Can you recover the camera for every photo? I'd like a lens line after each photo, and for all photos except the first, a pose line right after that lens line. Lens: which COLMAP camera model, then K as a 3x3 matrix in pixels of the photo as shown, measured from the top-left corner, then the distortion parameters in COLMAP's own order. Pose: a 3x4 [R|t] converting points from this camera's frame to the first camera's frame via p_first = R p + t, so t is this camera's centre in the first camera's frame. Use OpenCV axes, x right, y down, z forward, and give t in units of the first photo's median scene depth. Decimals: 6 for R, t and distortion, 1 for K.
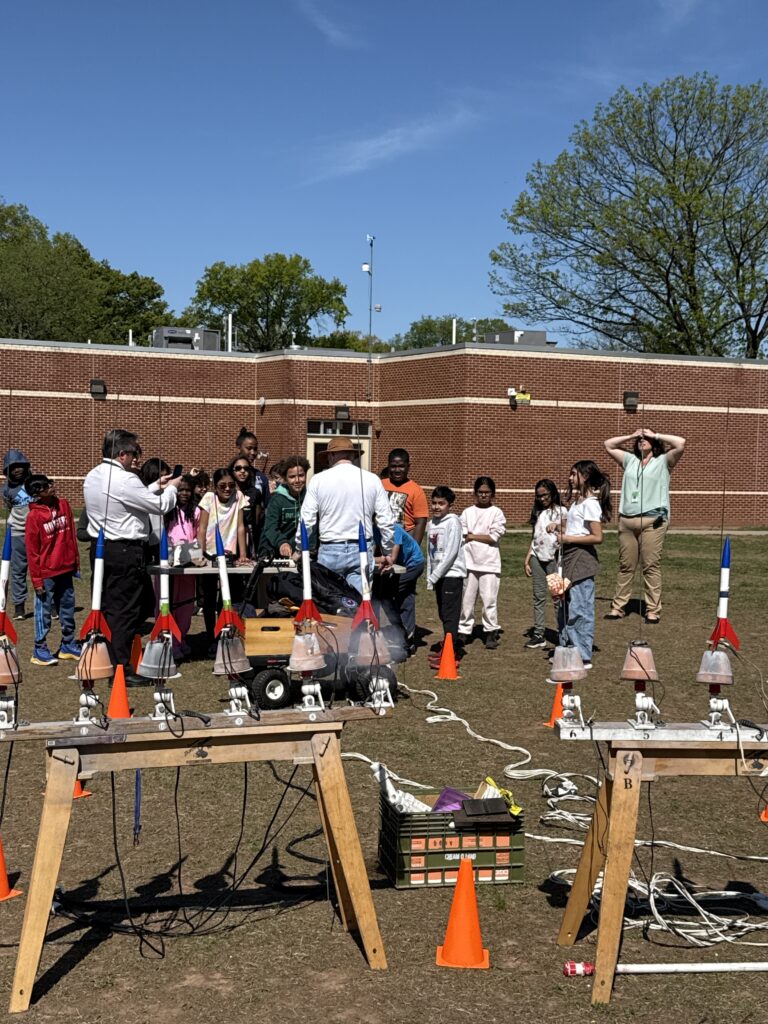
lens RADIAL K [[1394.1, 0, 383.5], [0, 1394.1, 517.0], [0, 0, 1]] dist [0.138977, 0.000000]
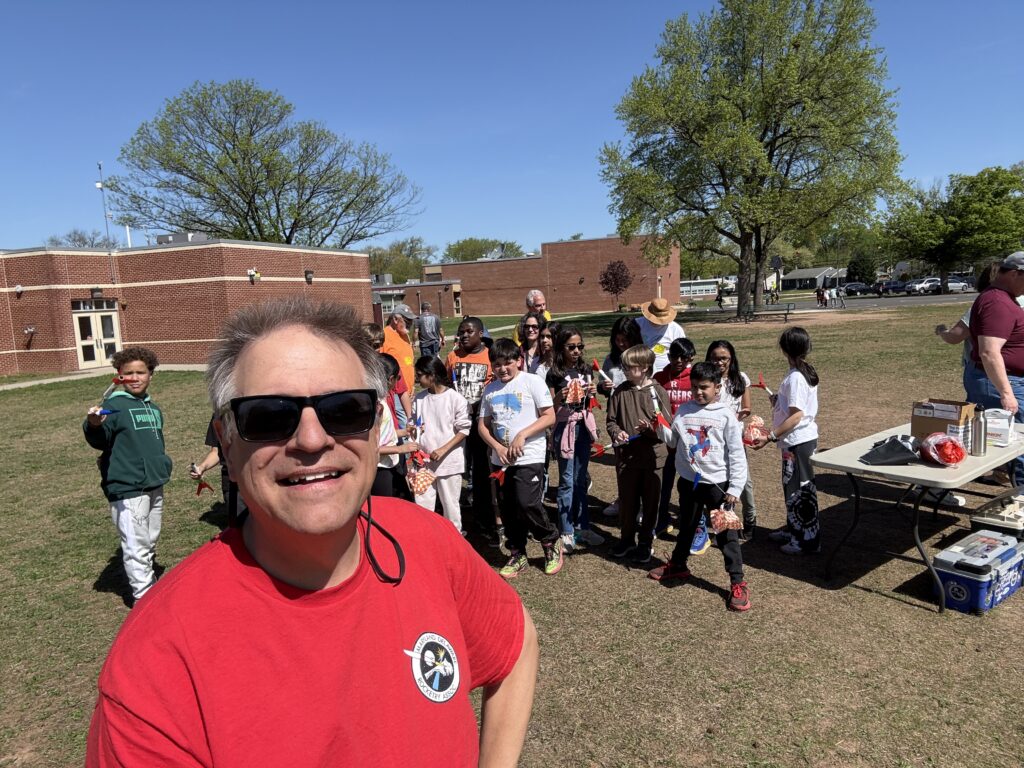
lens RADIAL K [[716.4, 0, 526.7], [0, 716.4, 385.5], [0, 0, 1]] dist [0.029329, -0.016213]
pose [[0.700381, -0.146776, 0.698515, -0.235232], [0.101185, 0.989162, 0.106393, -0.018506], [-0.706561, -0.003837, 0.707642, 0.209706]]
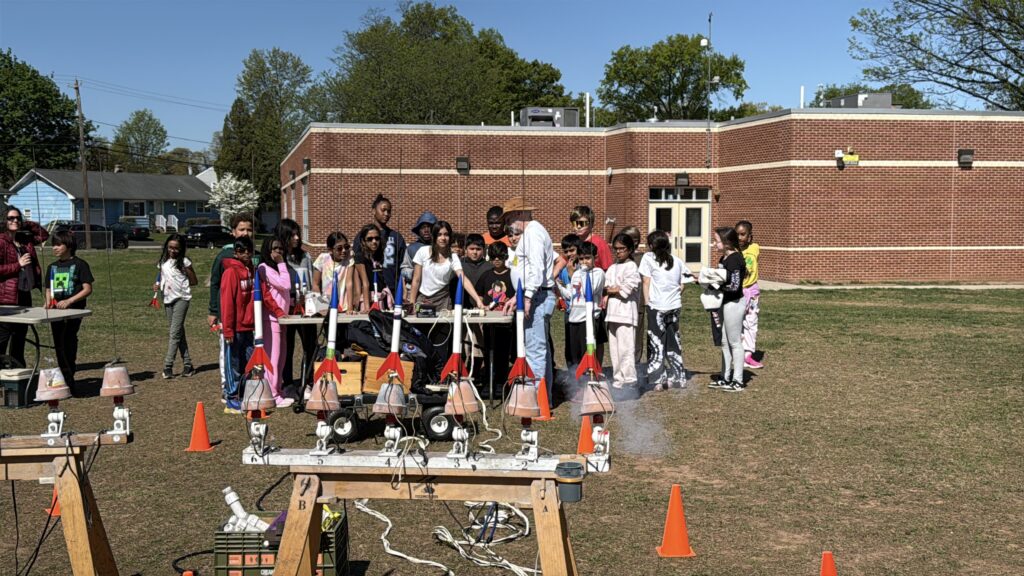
lens RADIAL K [[1274.4, 0, 506.6], [0, 1274.4, 303.9], [0, 0, 1]] dist [0.122504, 0.000000]
pose [[0.974018, -0.007326, -0.226352, 0.059872], [0.011648, 0.999774, 0.017764, 0.002051], [0.226171, -0.019939, 0.973884, 0.008331]]
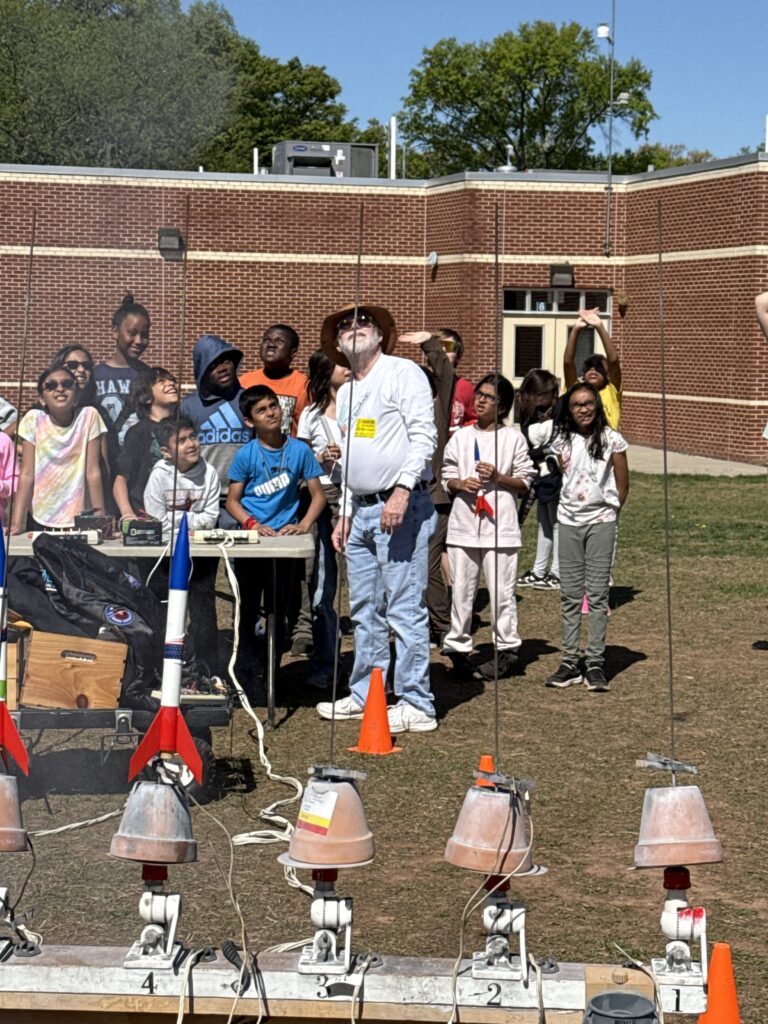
lens RADIAL K [[2201.7, 0, 379.0], [0, 2201.7, 528.6], [0, 0, 1]] dist [0.140017, 0.000000]
pose [[0.987047, 0.006288, -0.160306, 0.045379], [-0.000293, 0.999301, 0.037390, -0.000845], [0.160429, -0.036859, 0.986359, 0.038480]]
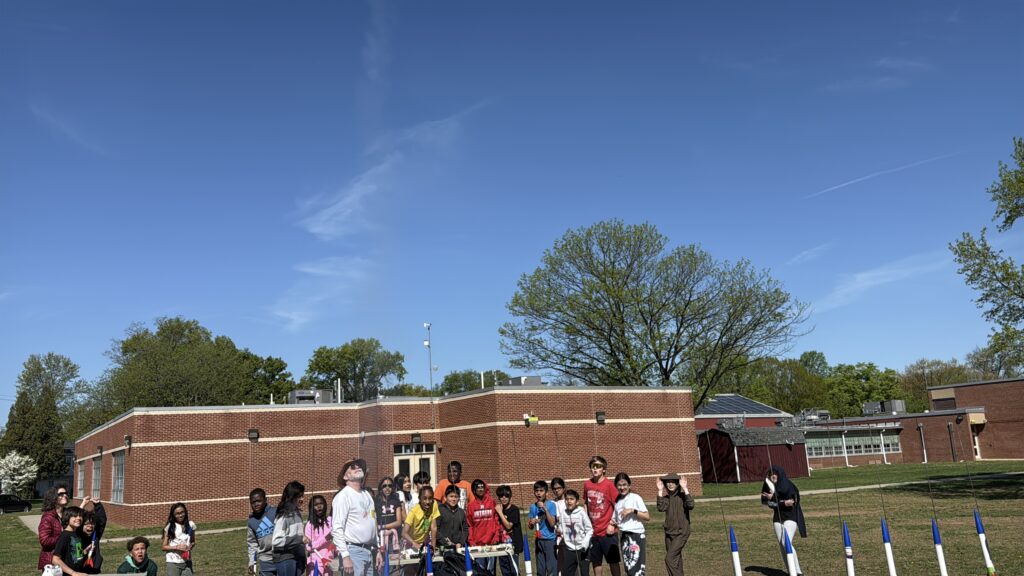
lens RADIAL K [[875.1, 0, 486.7], [0, 875.1, 259.0], [0, 0, 1]] dist [0.161044, -0.304552]
pose [[0.995376, -0.055352, 0.078509, -0.016870], [0.074233, 0.961950, -0.262949, -0.003413], [-0.060967, 0.267561, 0.961610, 0.013019]]
